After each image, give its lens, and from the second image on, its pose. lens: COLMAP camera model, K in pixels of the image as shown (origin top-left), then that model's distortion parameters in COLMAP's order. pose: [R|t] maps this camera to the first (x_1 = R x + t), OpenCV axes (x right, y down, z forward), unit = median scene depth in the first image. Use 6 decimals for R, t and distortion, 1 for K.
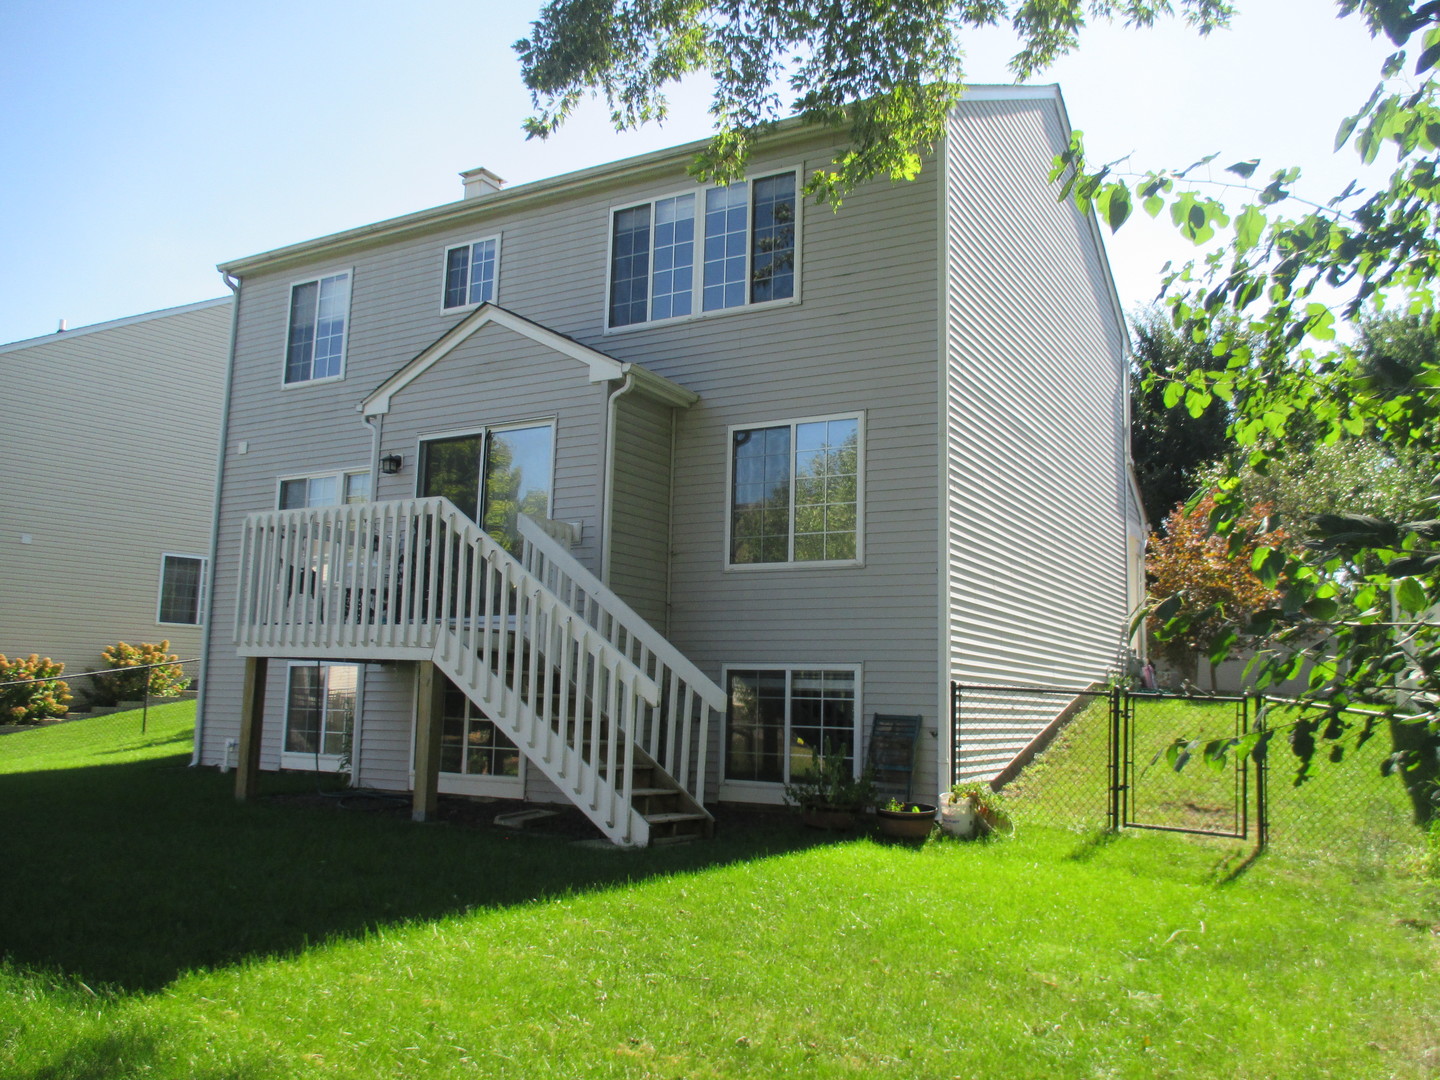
lens RADIAL K [[1190.7, 0, 720.0], [0, 1190.7, 540.0], [0, 0, 1]] dist [-0.081421, 0.089825]
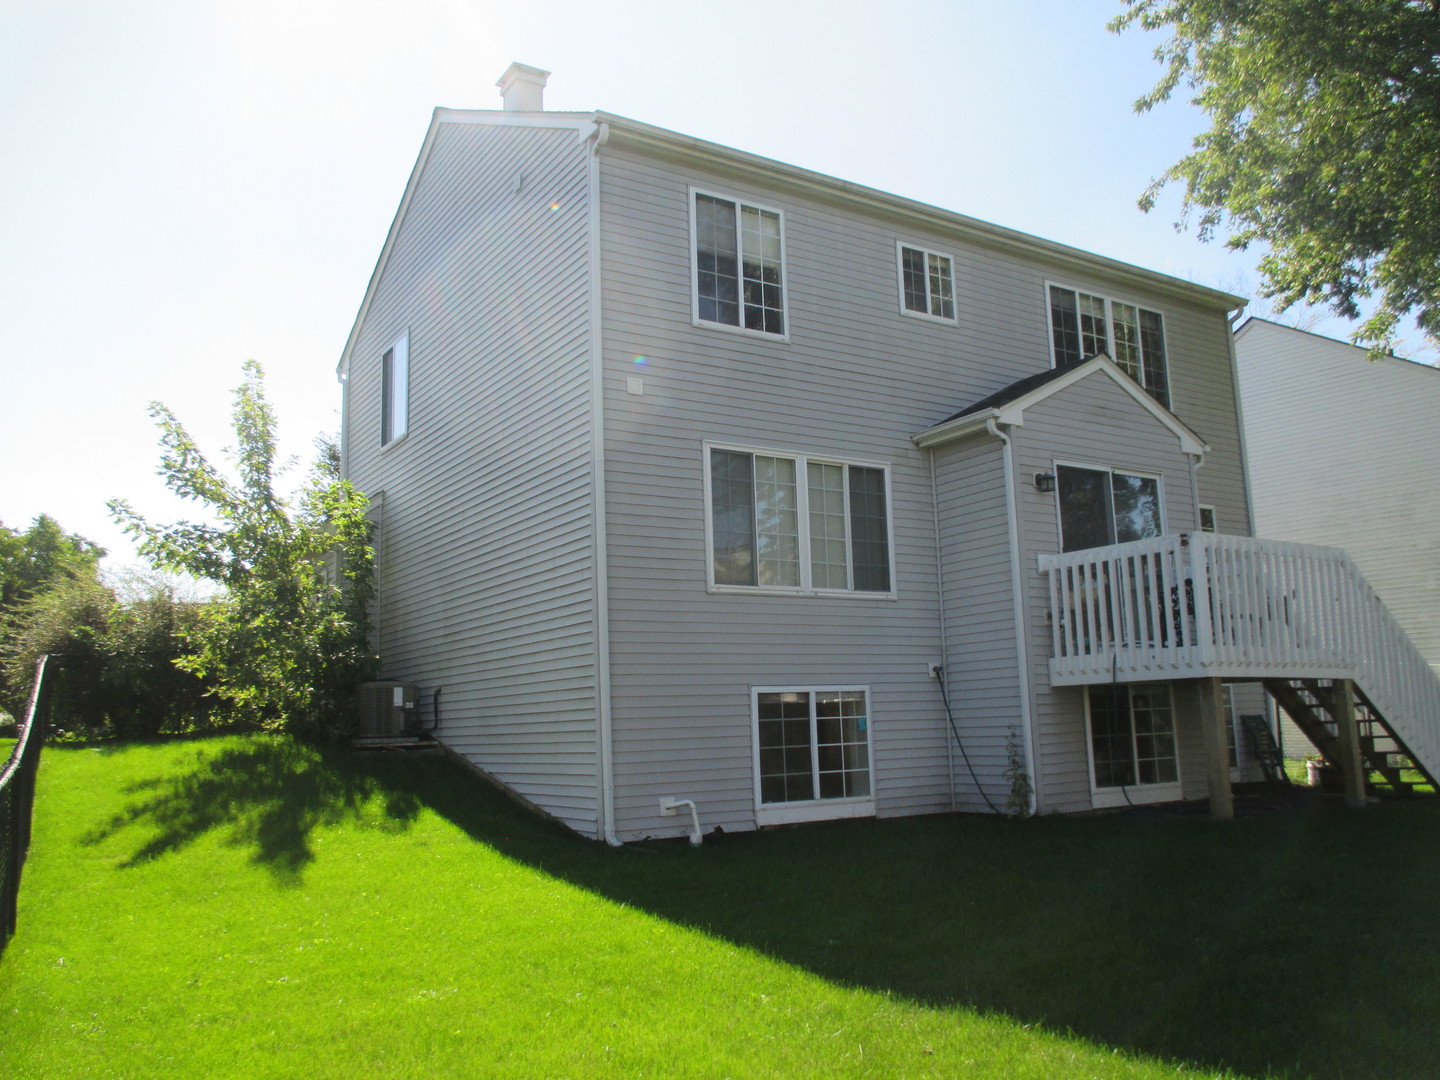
lens RADIAL K [[1190.7, 0, 720.0], [0, 1190.7, 540.0], [0, 0, 1]] dist [-0.081421, 0.089825]
pose [[0.459397, 0.102622, 0.882283, -1.127208], [-0.083994, 0.993871, -0.071866, 0.068372], [-0.884251, -0.041091, 0.465201, 0.693384]]
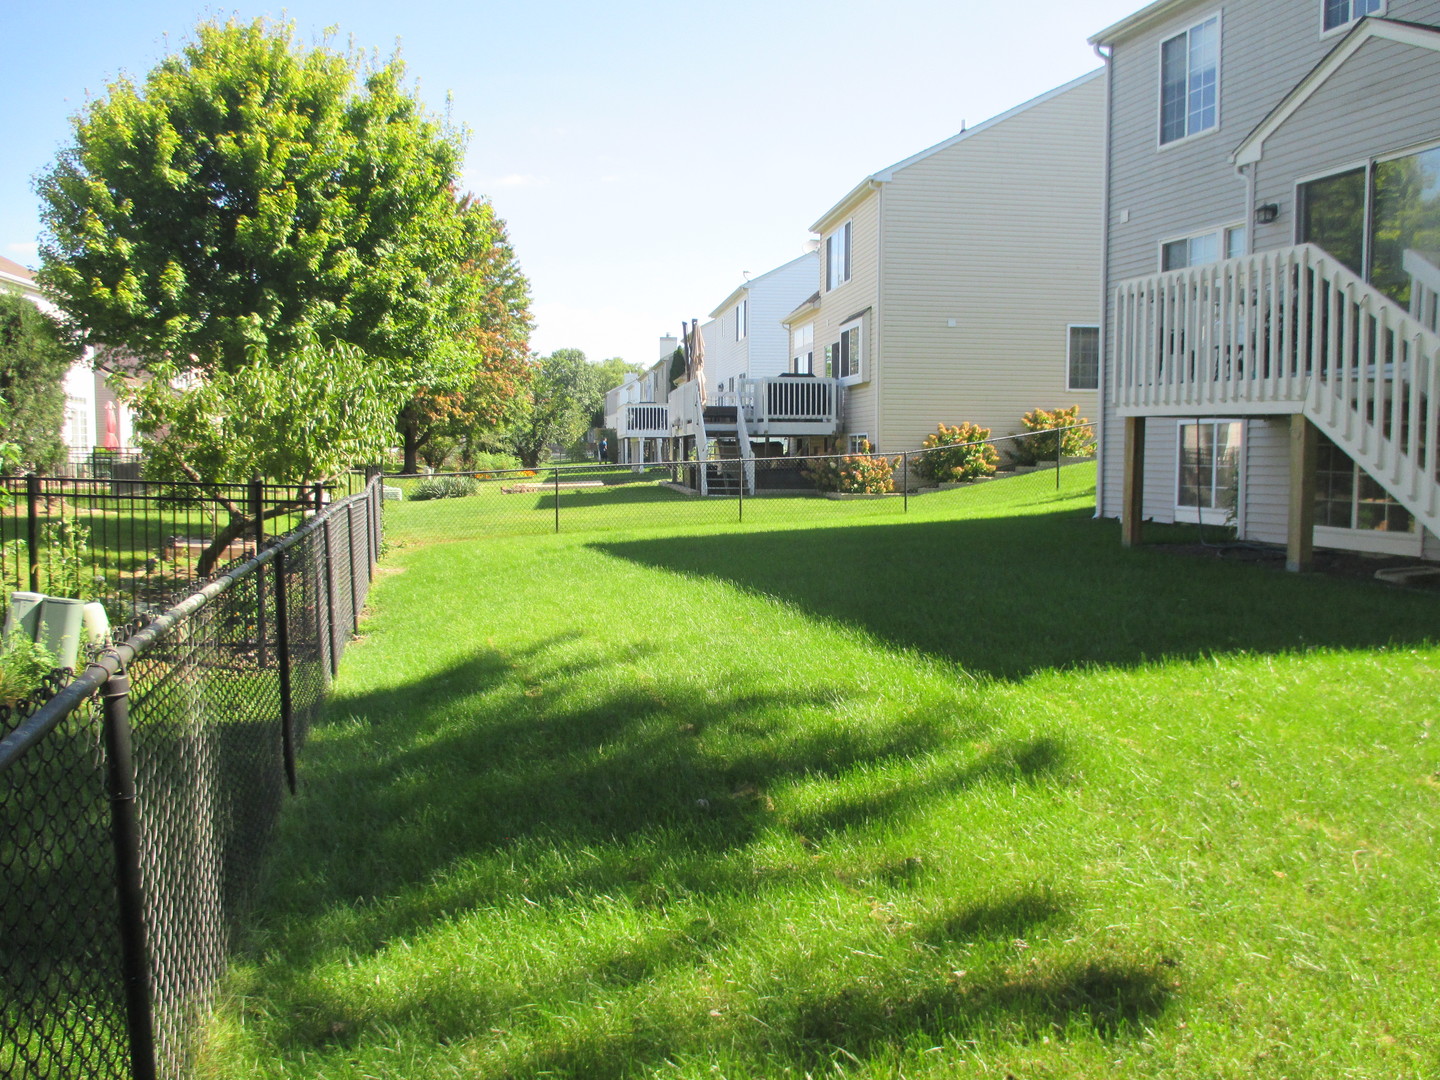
lens RADIAL K [[1153.3, 0, 720.0], [0, 1153.3, 540.0], [0, 0, 1]] dist [-0.048826, 0.003528]
pose [[0.736533, 0.035068, -0.675492, 0.025449], [0.103826, 0.980959, 0.164135, -0.000591], [0.668385, -0.191024, 0.718868, -0.017033]]
